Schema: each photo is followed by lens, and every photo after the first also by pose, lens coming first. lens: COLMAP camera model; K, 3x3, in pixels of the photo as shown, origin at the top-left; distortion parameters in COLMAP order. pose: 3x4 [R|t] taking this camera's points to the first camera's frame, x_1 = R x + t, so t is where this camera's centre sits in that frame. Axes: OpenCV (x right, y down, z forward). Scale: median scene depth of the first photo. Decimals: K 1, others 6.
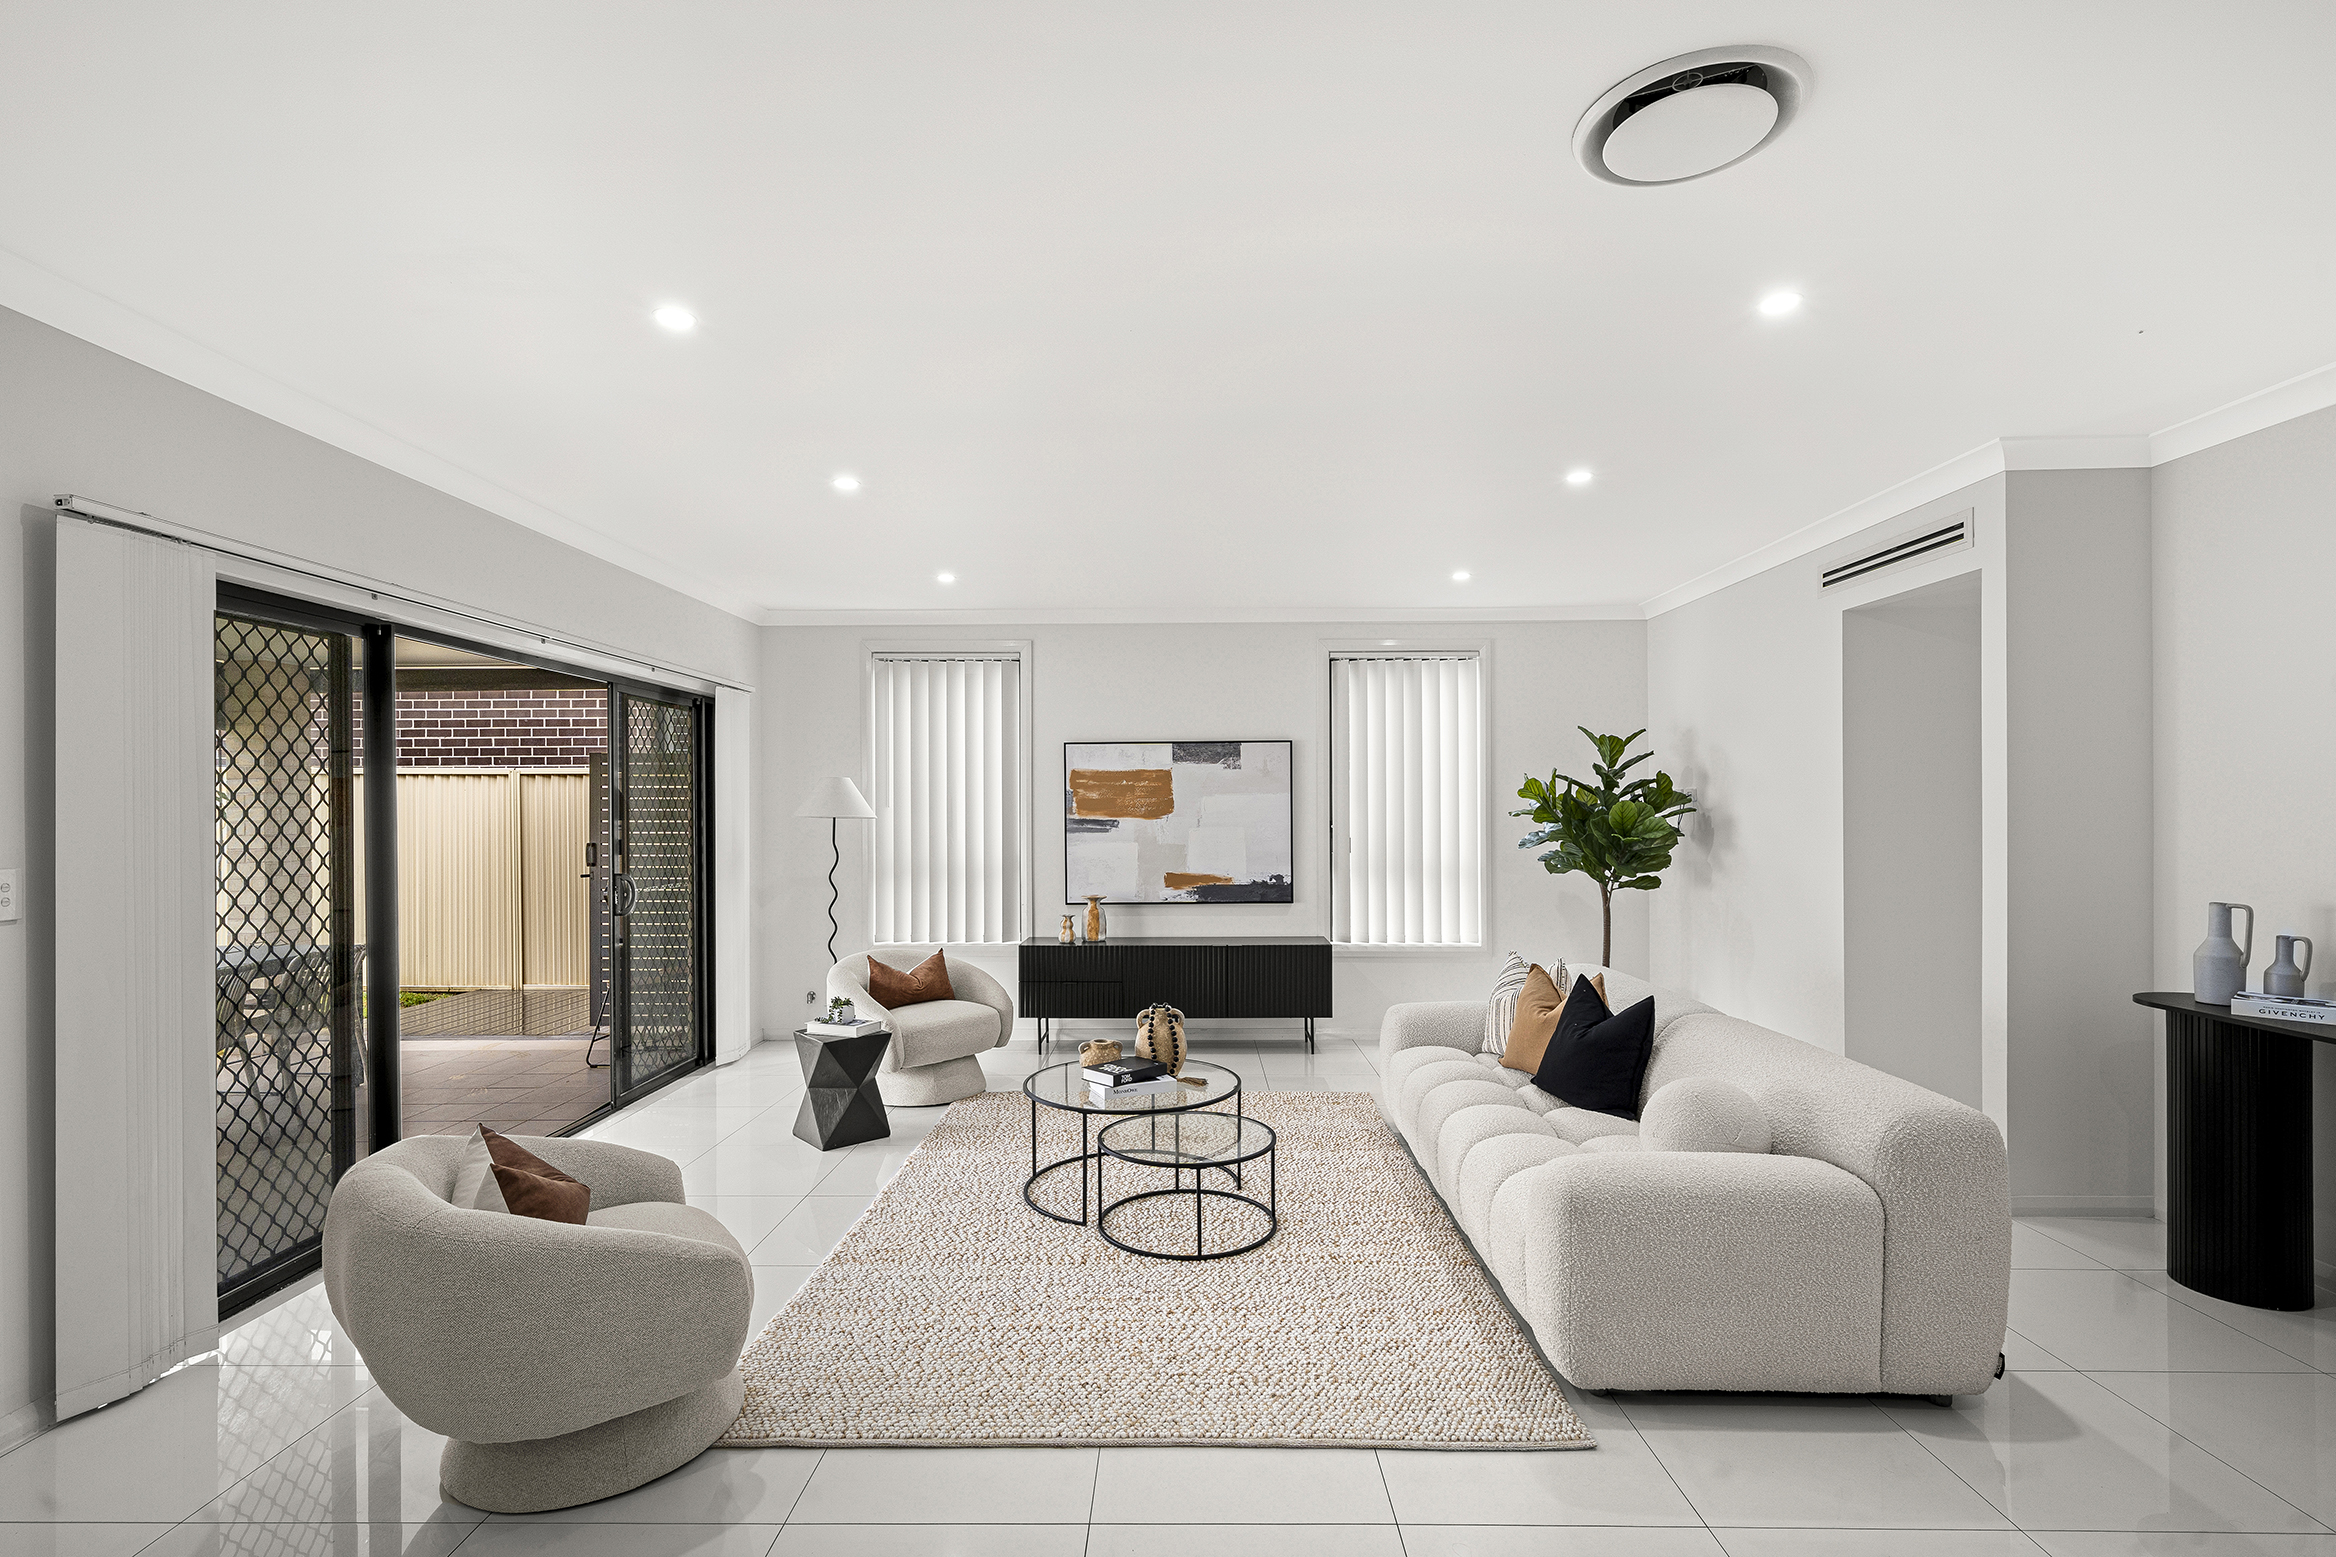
lens RADIAL K [[1082.0, 0, 1167.8], [0, 1082.0, 785.1], [0, 0, 1]] dist [0.001901, 0.000230]
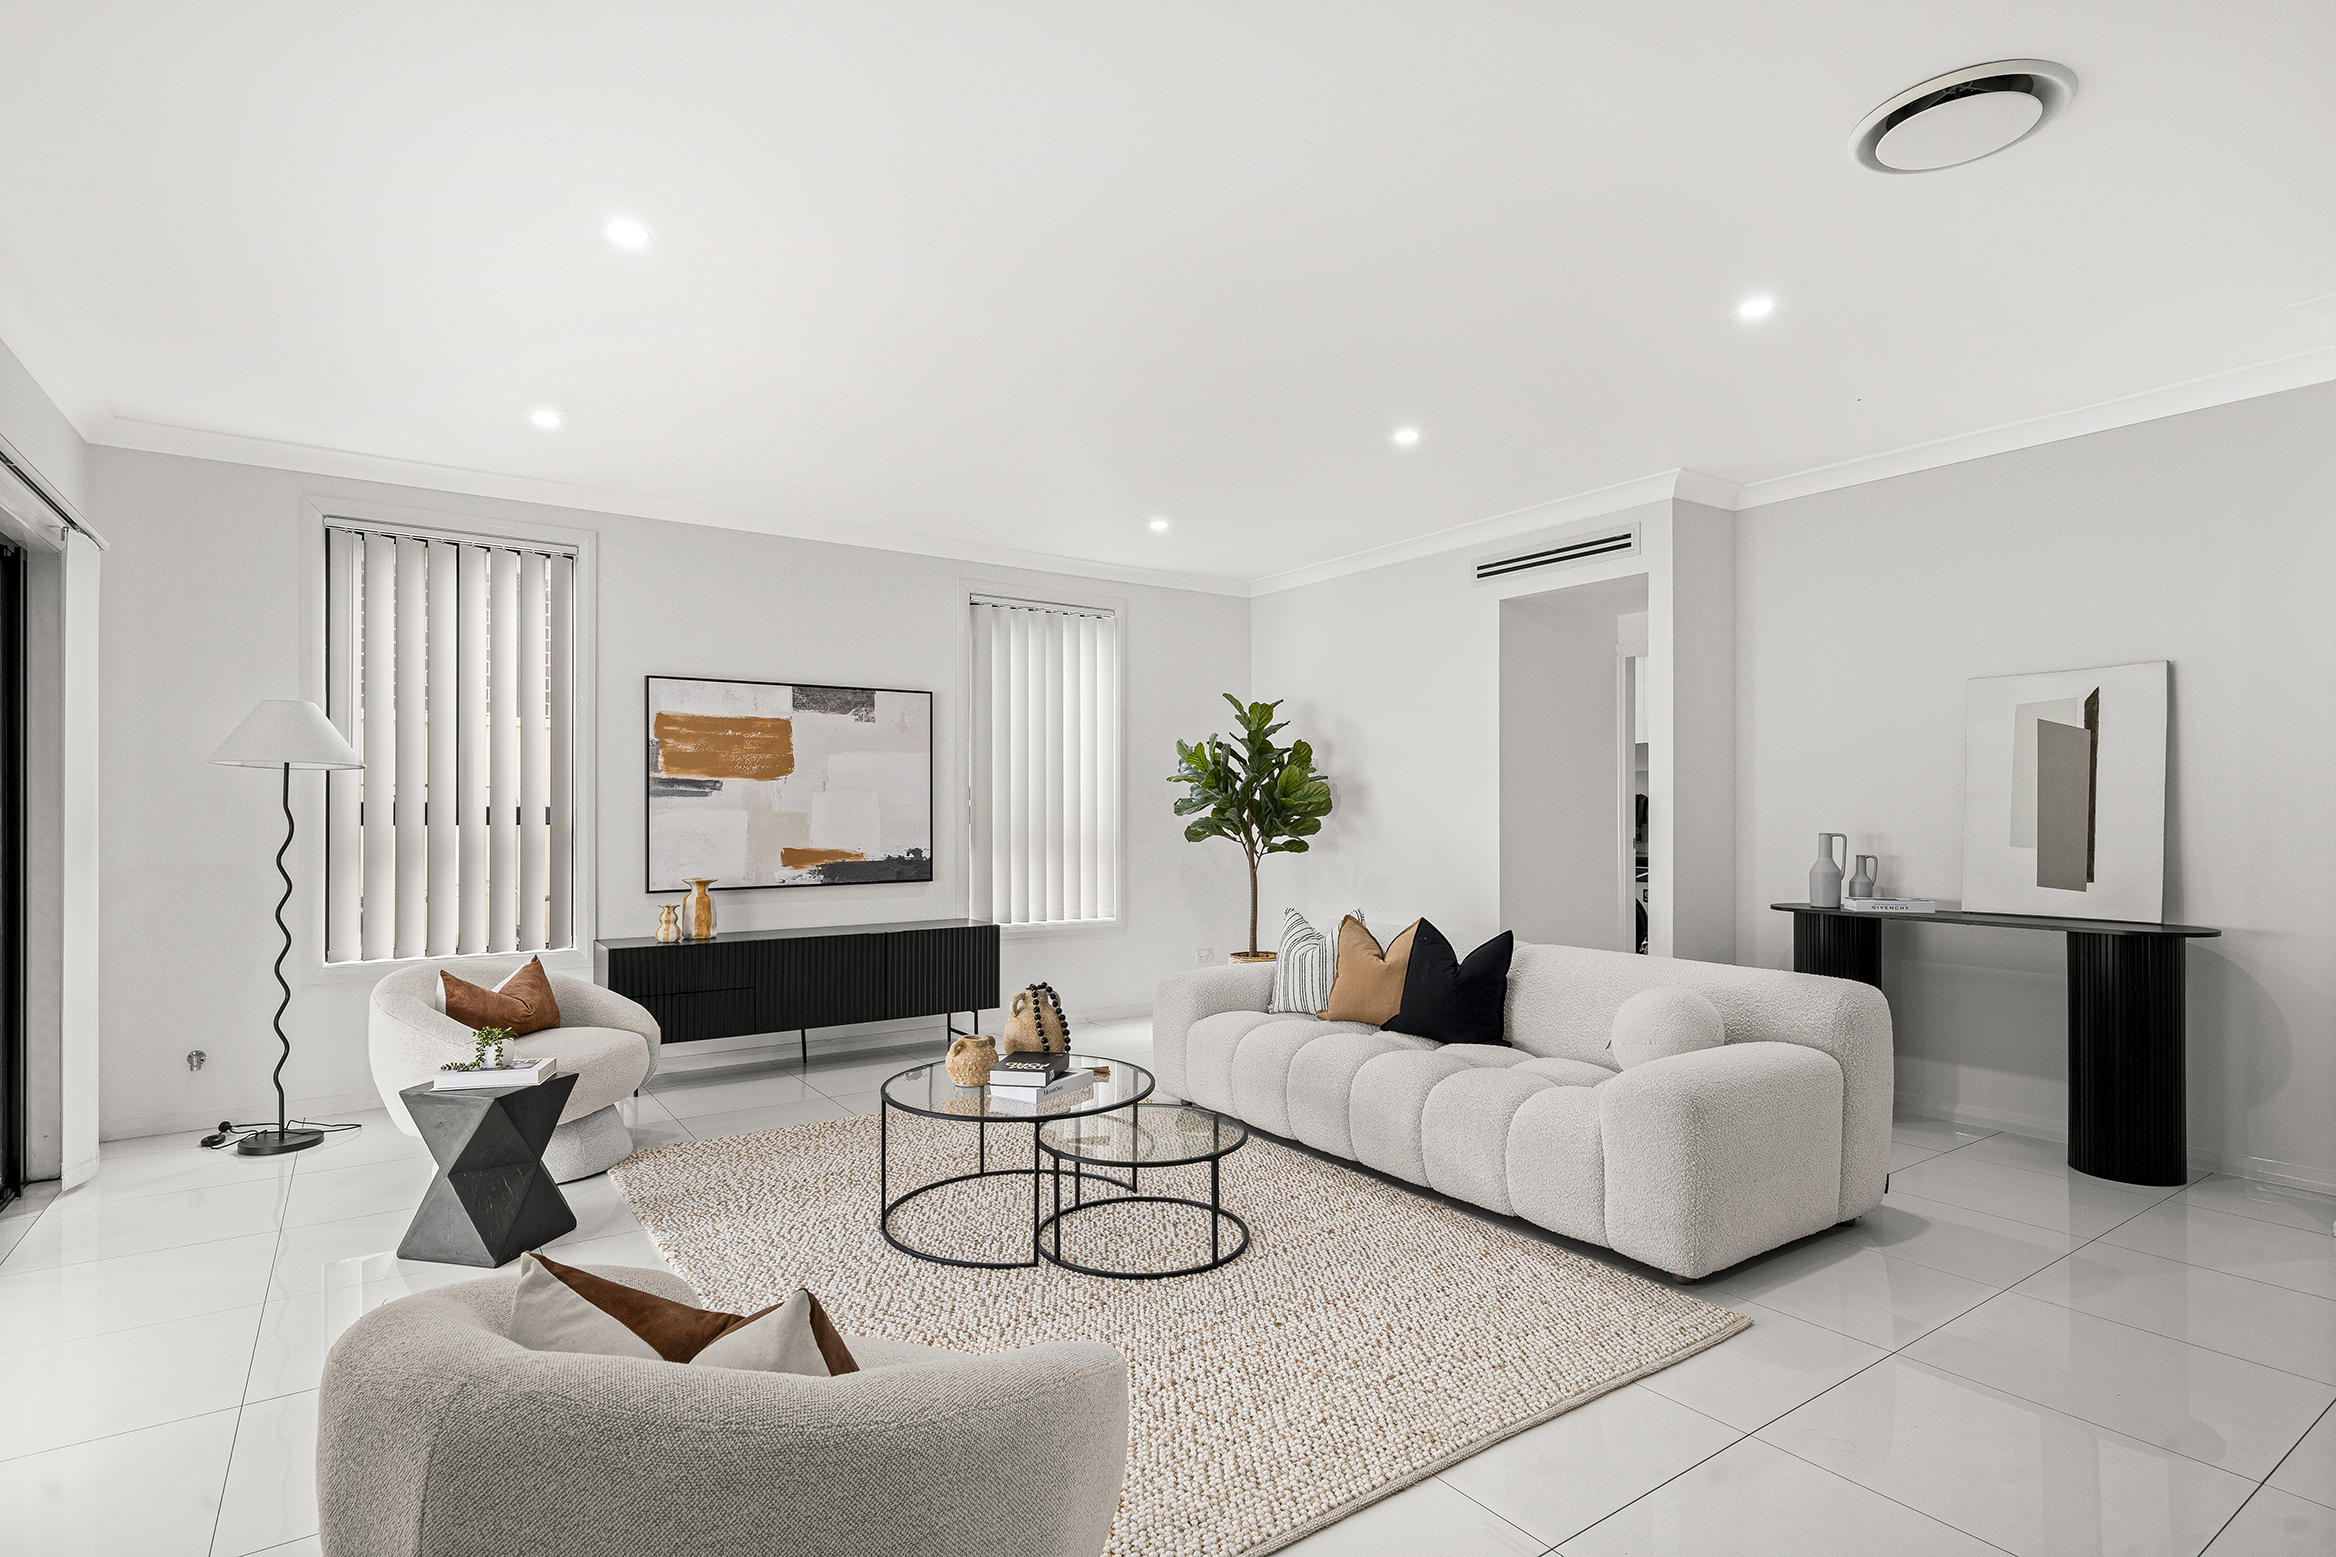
lens RADIAL K [[1159.9, 0, 1168.0], [0, 1159.9, 778.5], [0, 0, 1]] dist [0.003328, 0.000461]
pose [[0.813479, 0.019914, 0.581253, -0.268592], [-0.017191, 0.999800, -0.010194, 0.033789], [-0.581340, -0.001700, 0.813659, 0.143519]]
